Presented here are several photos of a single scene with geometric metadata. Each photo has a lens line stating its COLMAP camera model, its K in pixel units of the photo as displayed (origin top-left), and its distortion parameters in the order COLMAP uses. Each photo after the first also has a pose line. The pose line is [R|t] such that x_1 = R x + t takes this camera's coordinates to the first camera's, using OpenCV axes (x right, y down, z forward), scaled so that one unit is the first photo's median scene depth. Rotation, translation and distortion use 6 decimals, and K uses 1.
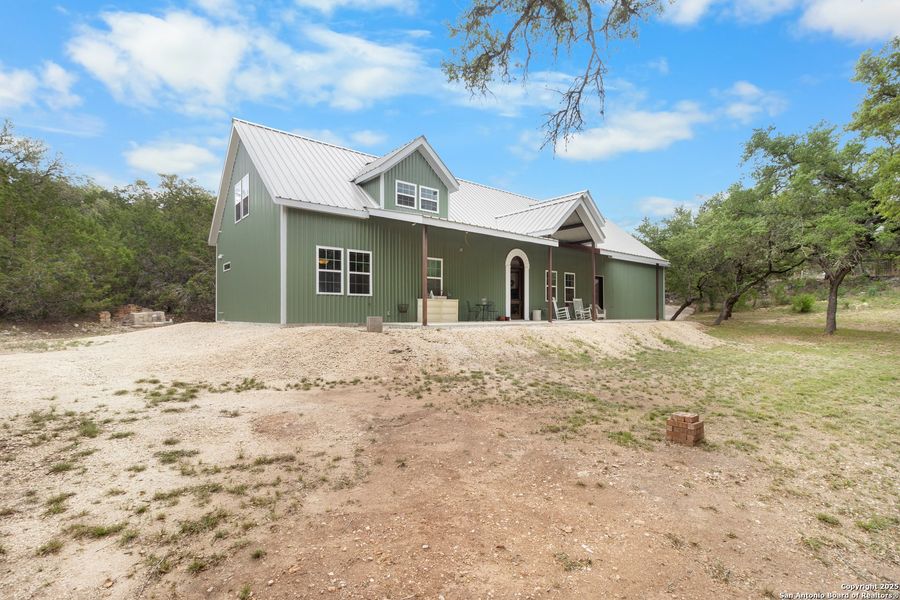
lens RADIAL K [[418.3, 0, 443.1], [0, 418.3, 312.0], [0, 0, 1]] dist [-0.000348, 0.000146]
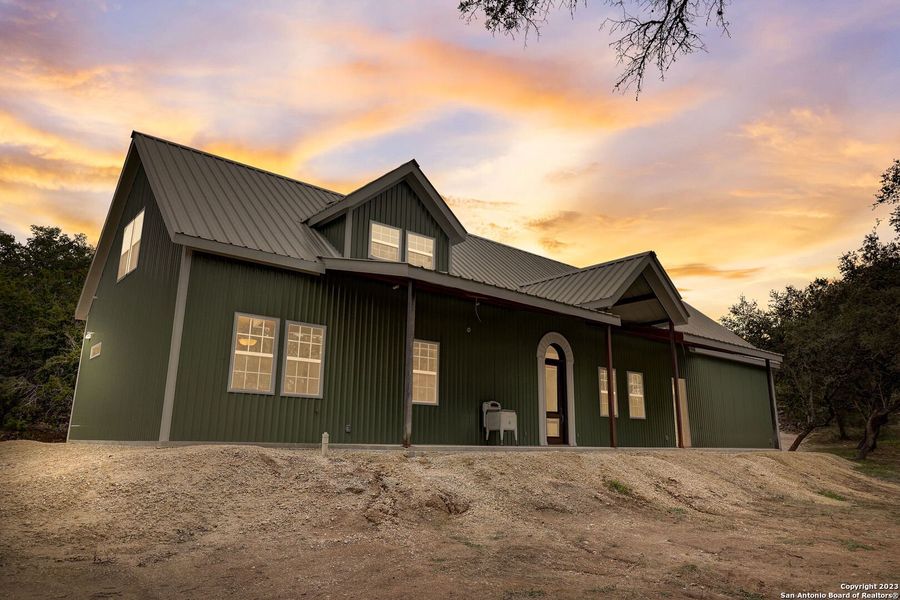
lens RADIAL K [[596.9, 0, 456.3], [0, 596.9, 297.7], [0, 0, 1]] dist [0.006963, 0.001737]
pose [[0.999524, 0.019061, 0.024263, 0.001398], [-0.012893, 0.972438, -0.232804, 0.019275], [-0.028032, 0.232380, 0.972221, 0.113194]]
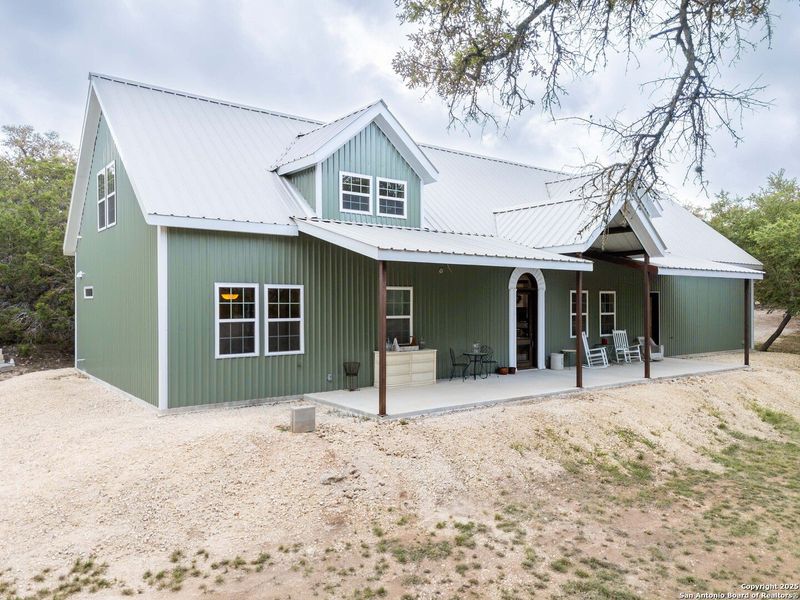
lens RADIAL K [[585.4, 0, 401.7], [0, 585.4, 305.2], [0, 0, 1]] dist [0.056313, -0.024381]
pose [[0.999523, -0.002333, -0.030805, 0.010738], [0.002599, 0.999960, 0.008603, -0.117237], [0.030783, -0.008679, 0.999488, 0.089930]]
